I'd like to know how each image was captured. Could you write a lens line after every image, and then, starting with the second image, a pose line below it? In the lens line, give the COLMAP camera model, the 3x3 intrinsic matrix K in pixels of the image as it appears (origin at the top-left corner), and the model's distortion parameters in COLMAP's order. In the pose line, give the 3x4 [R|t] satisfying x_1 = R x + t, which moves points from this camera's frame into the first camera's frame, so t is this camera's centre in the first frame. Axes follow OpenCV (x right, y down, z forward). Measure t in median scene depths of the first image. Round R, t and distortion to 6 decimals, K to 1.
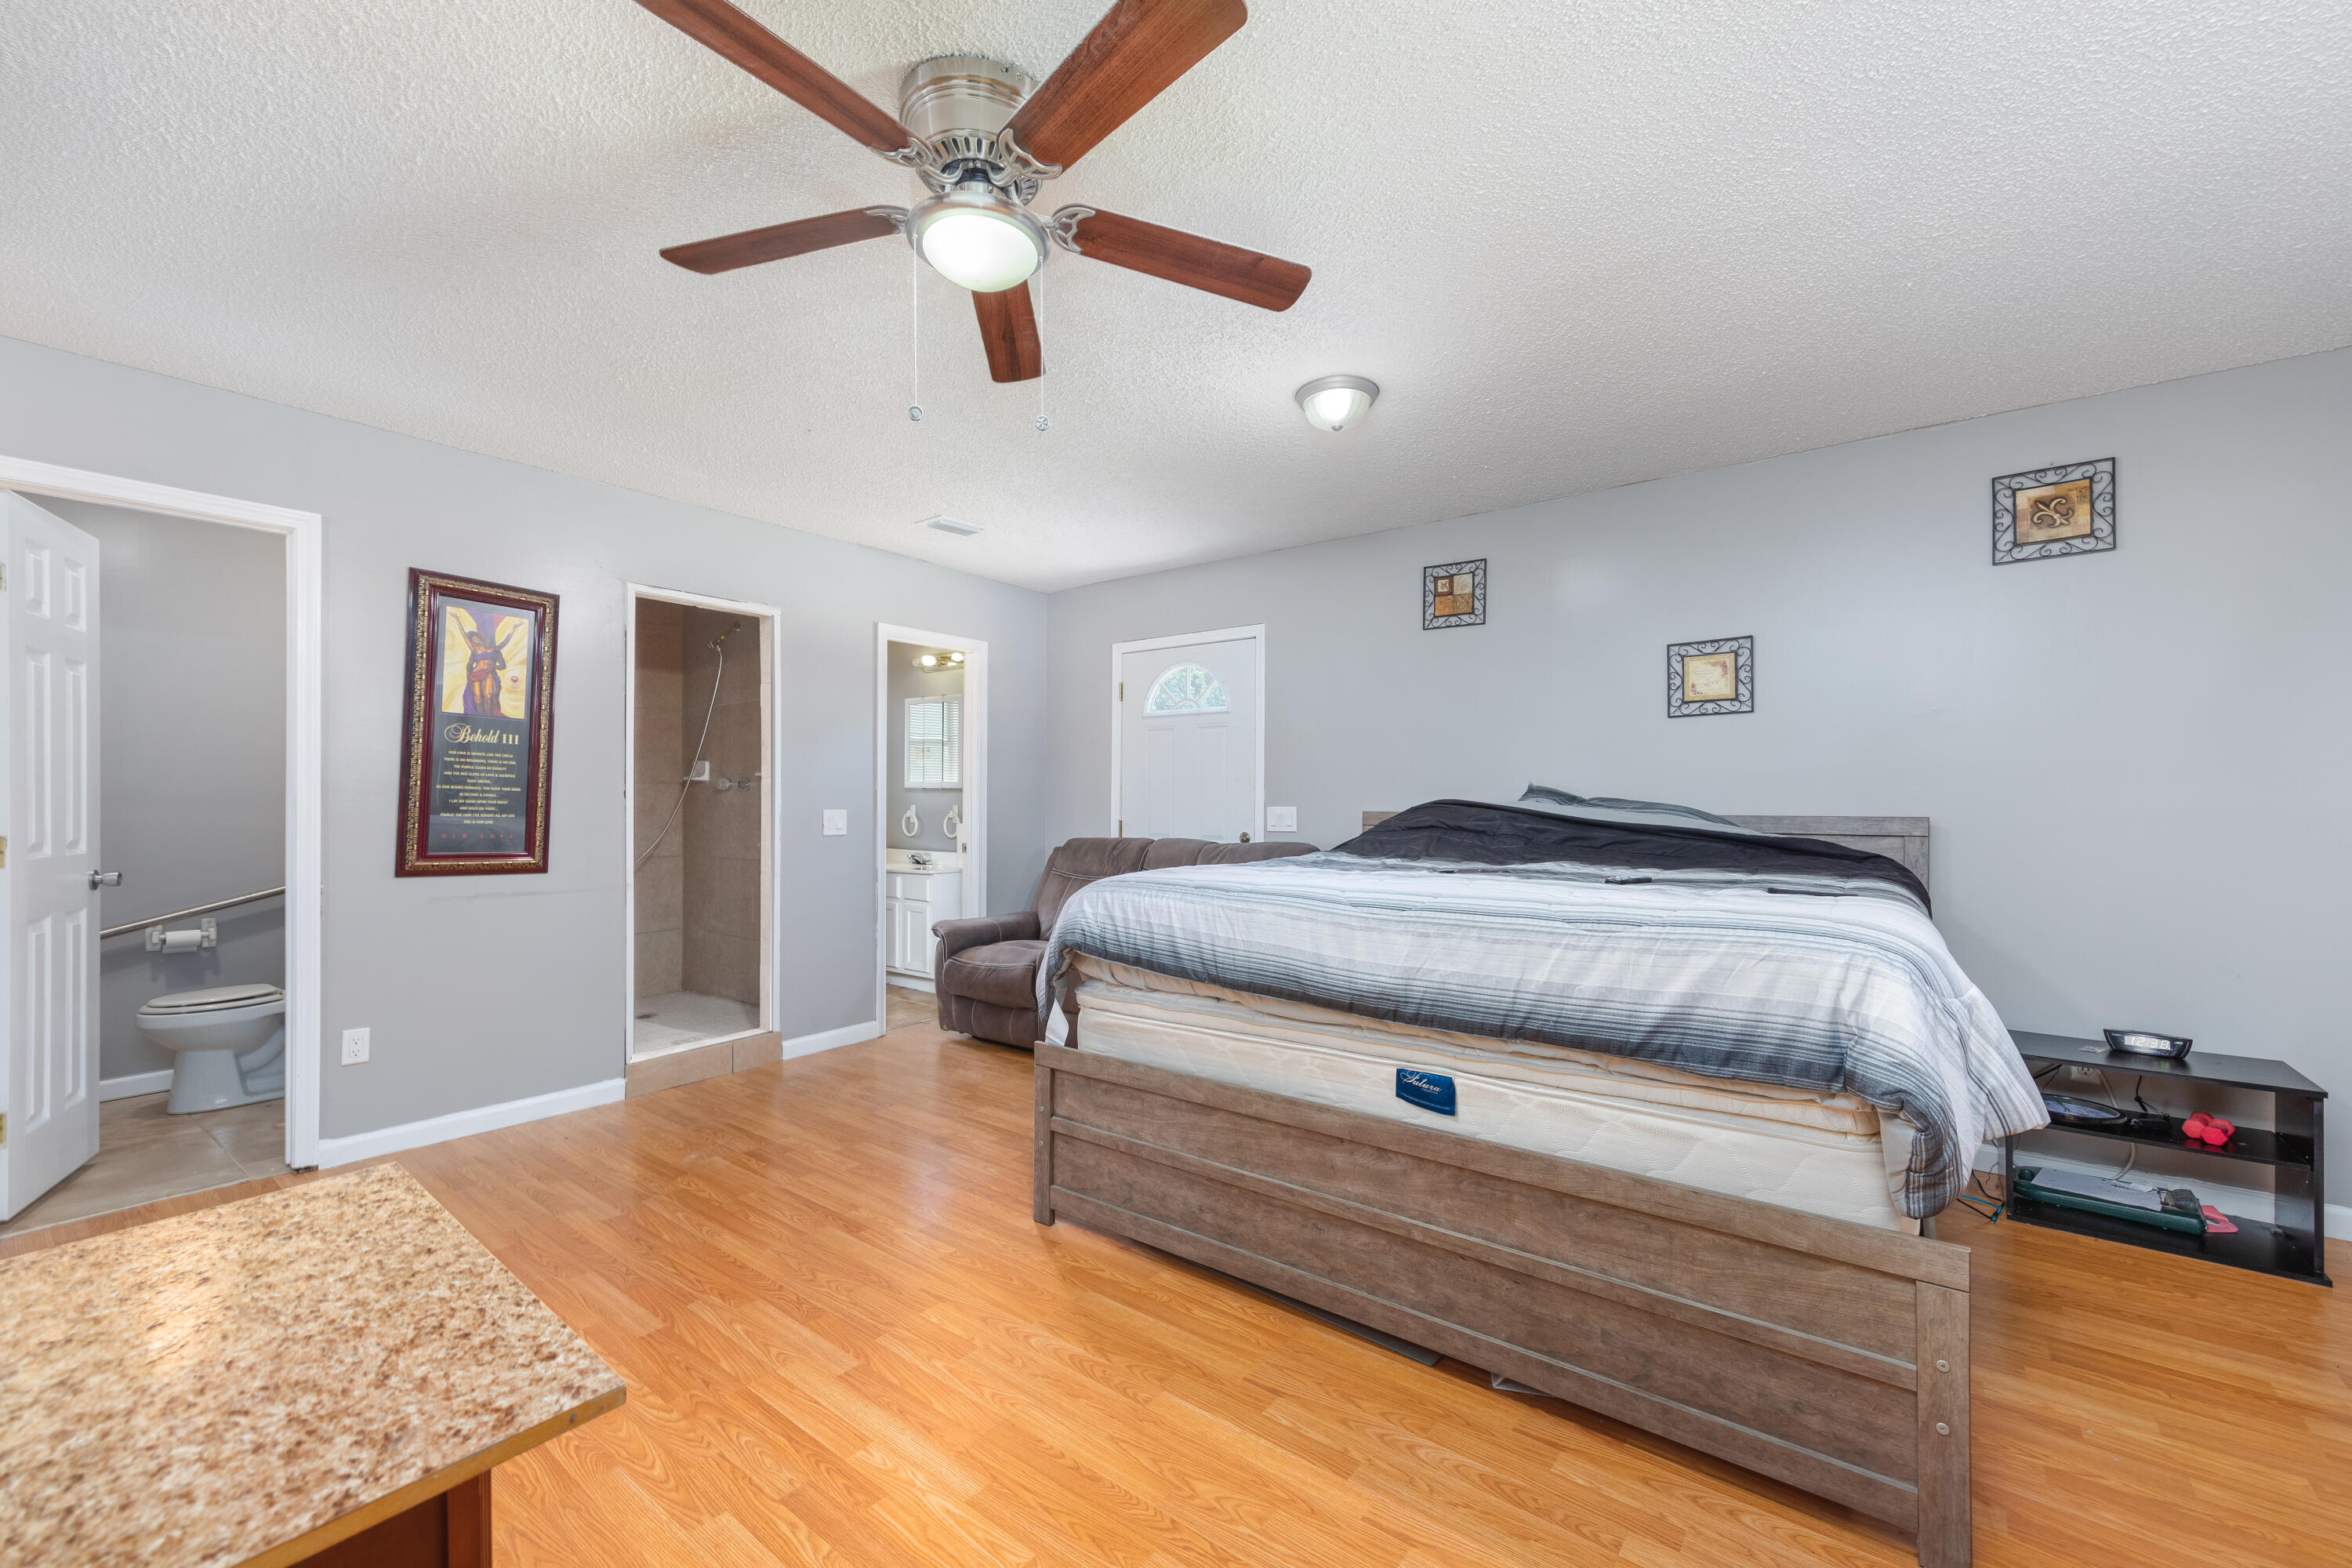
lens RADIAL K [[925.0, 0, 1170.3], [0, 925.0, 792.7], [0, 0, 1]] dist [0.004236, -0.000056]
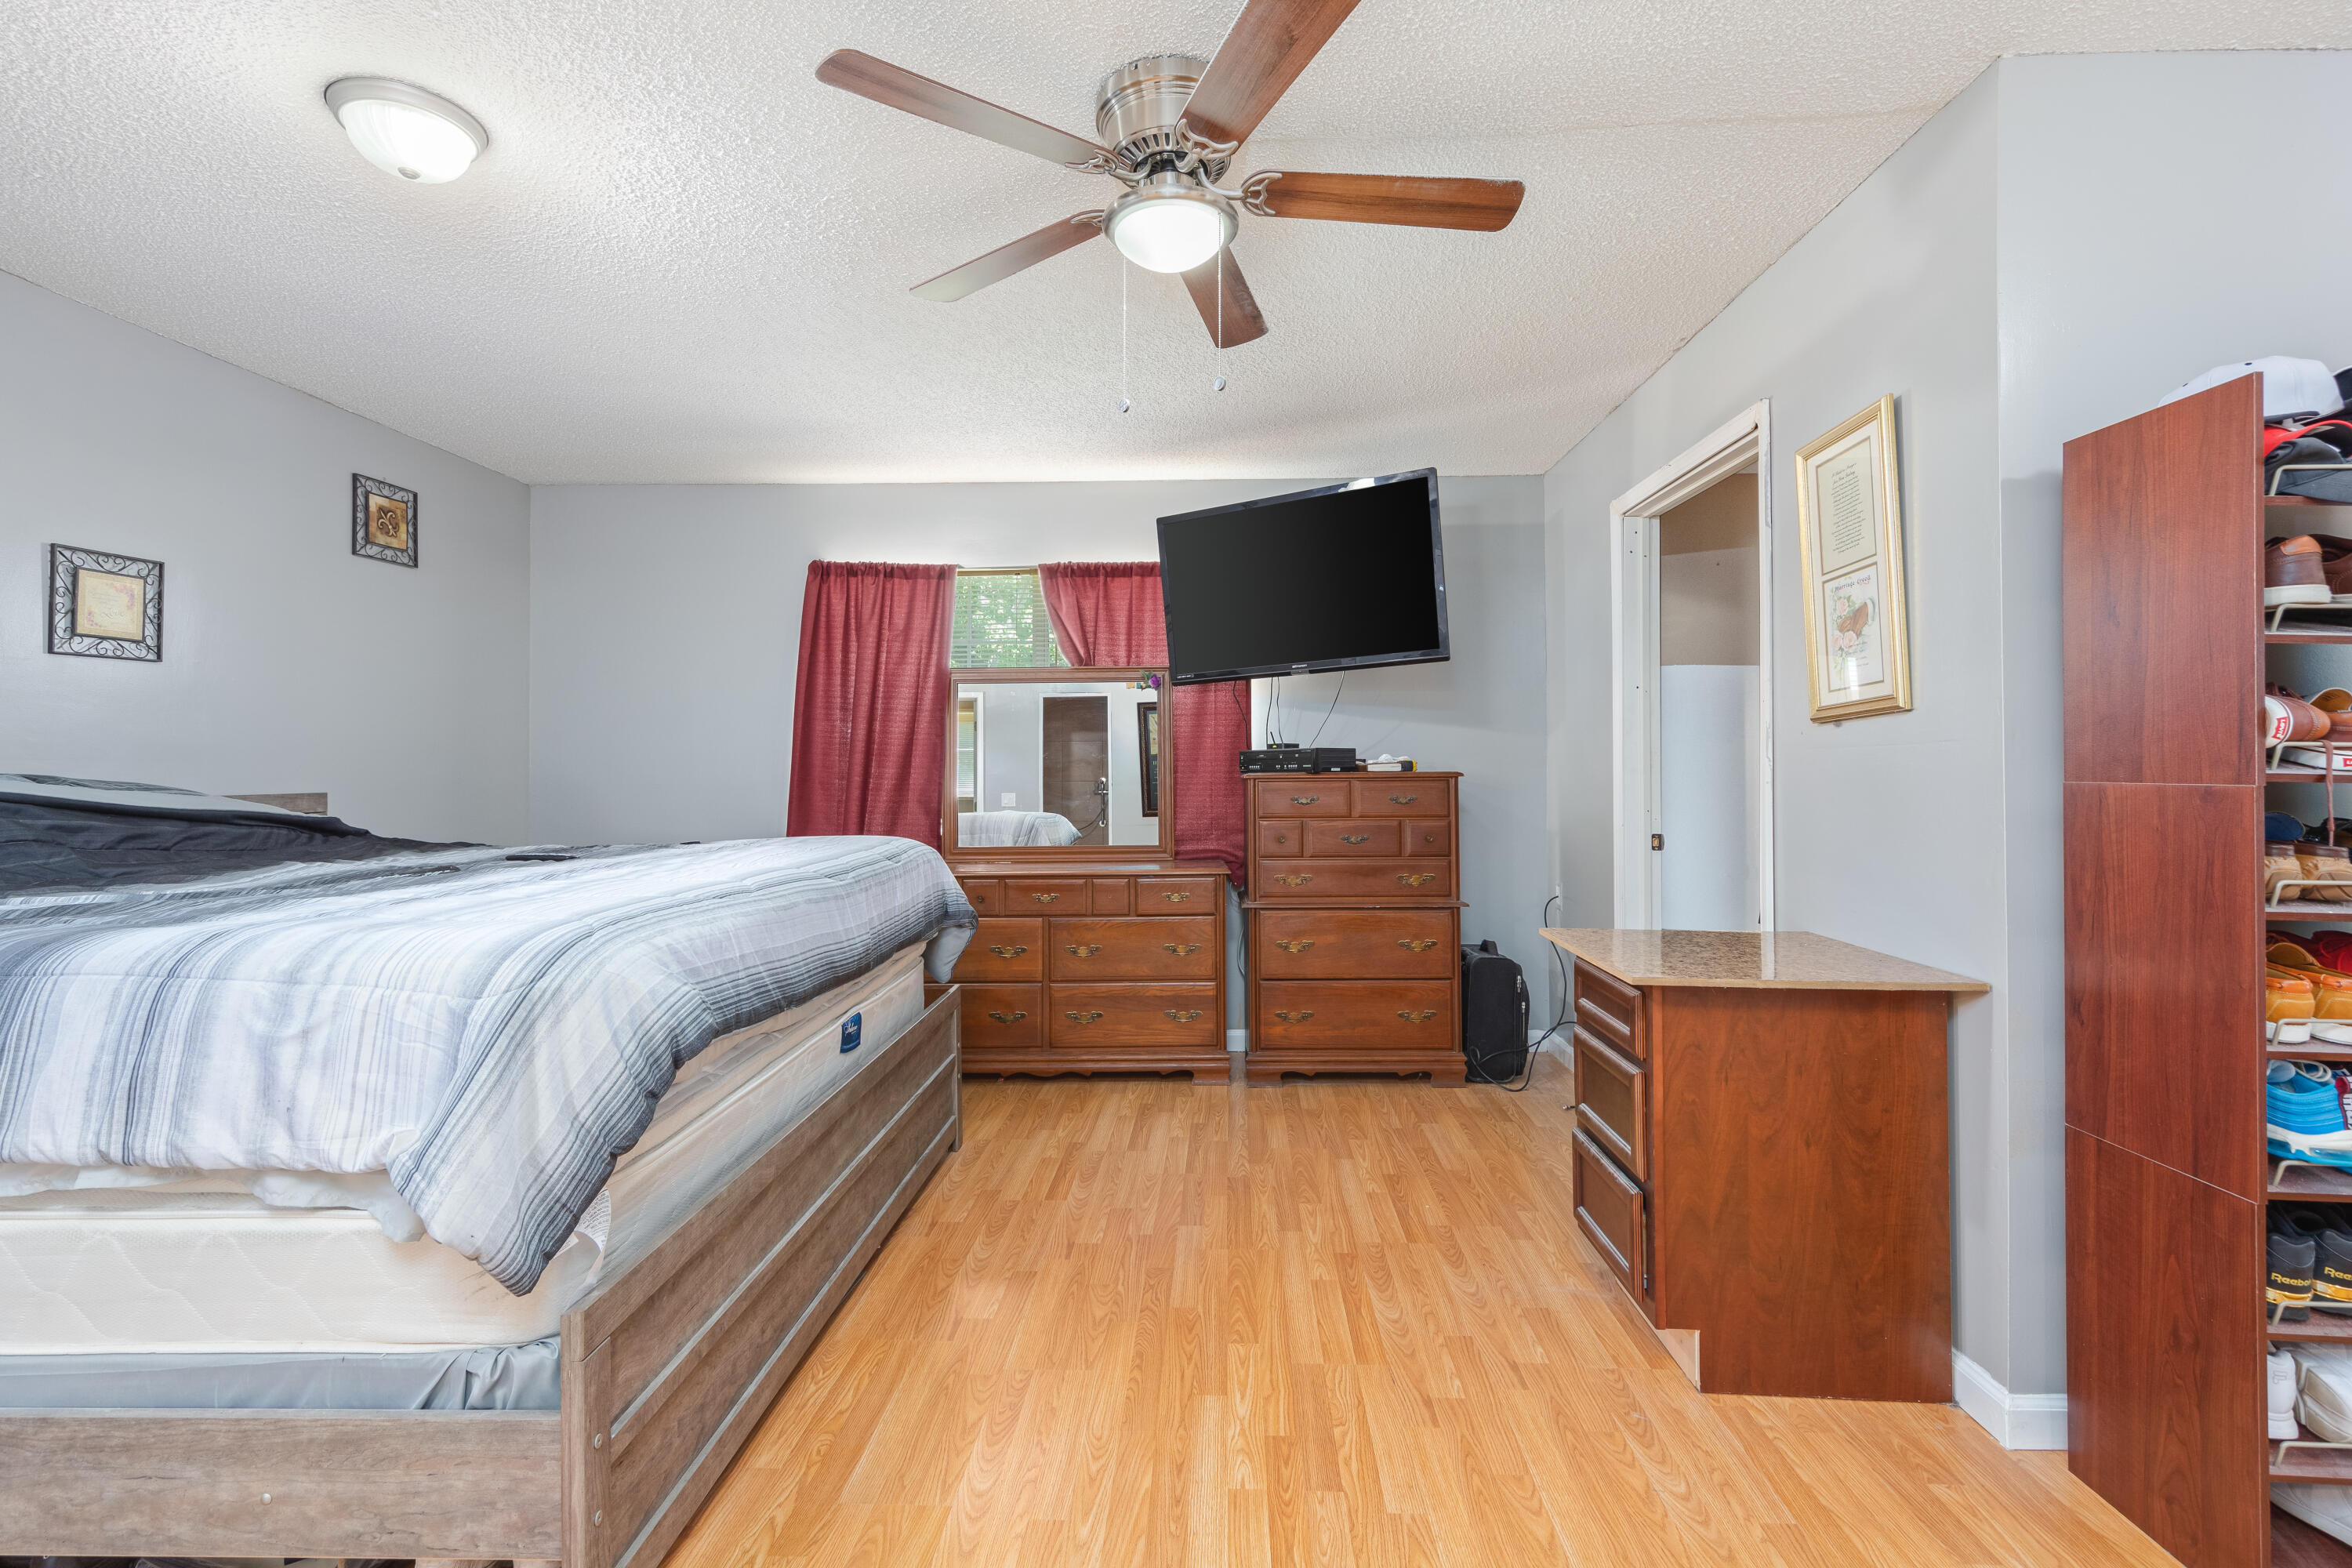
lens RADIAL K [[1073.8, 0, 1168.8], [0, 1073.8, 752.7], [0, 0, 1]] dist [0.007827, -0.000414]
pose [[-0.575861, 0.017103, 0.817369, -0.828165], [0.004642, 0.999833, -0.017651, 0.010237], [-0.817535, -0.006370, -0.575844, 1.194802]]
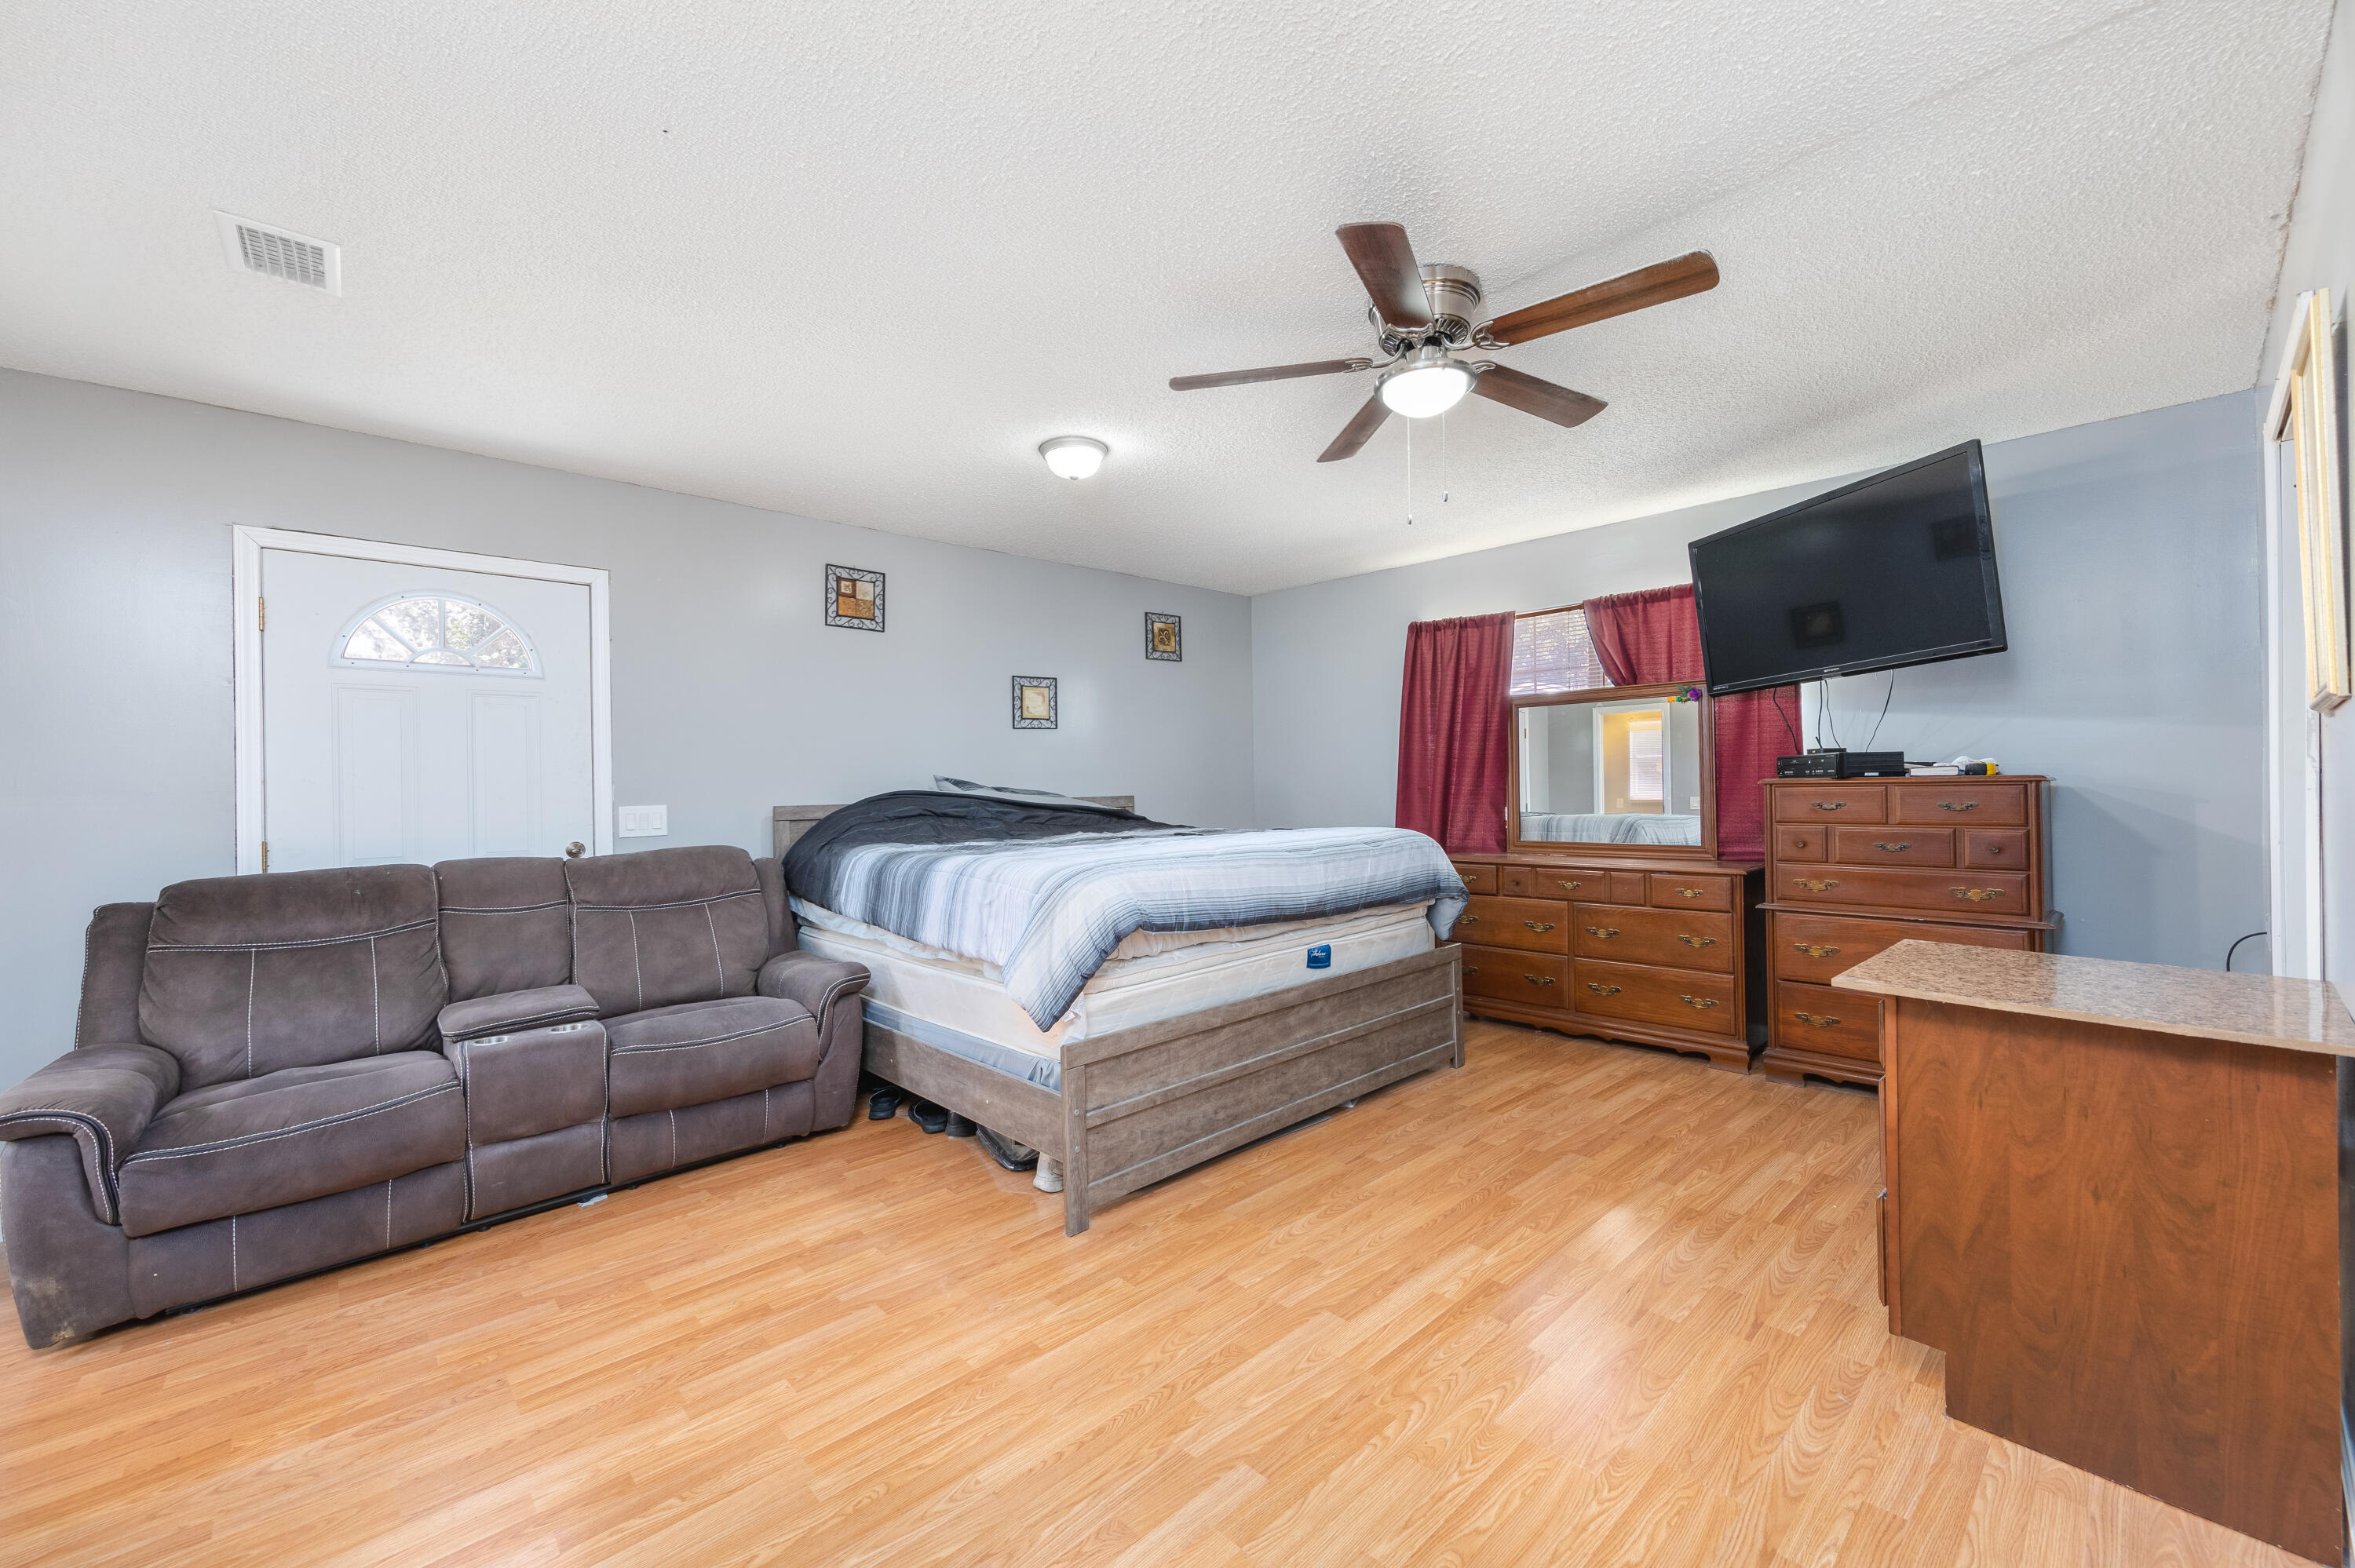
lens RADIAL K [[926.0, 0, 1165.5], [0, 926.0, 782.5], [0, 0, 1]] dist [0.004236, -0.000056]
pose [[0.170492, -0.001381, 0.985358, -1.173196], [0.015652, 0.999877, -0.001307, 0.005885], [-0.985235, 0.015646, 0.170493, 0.821991]]
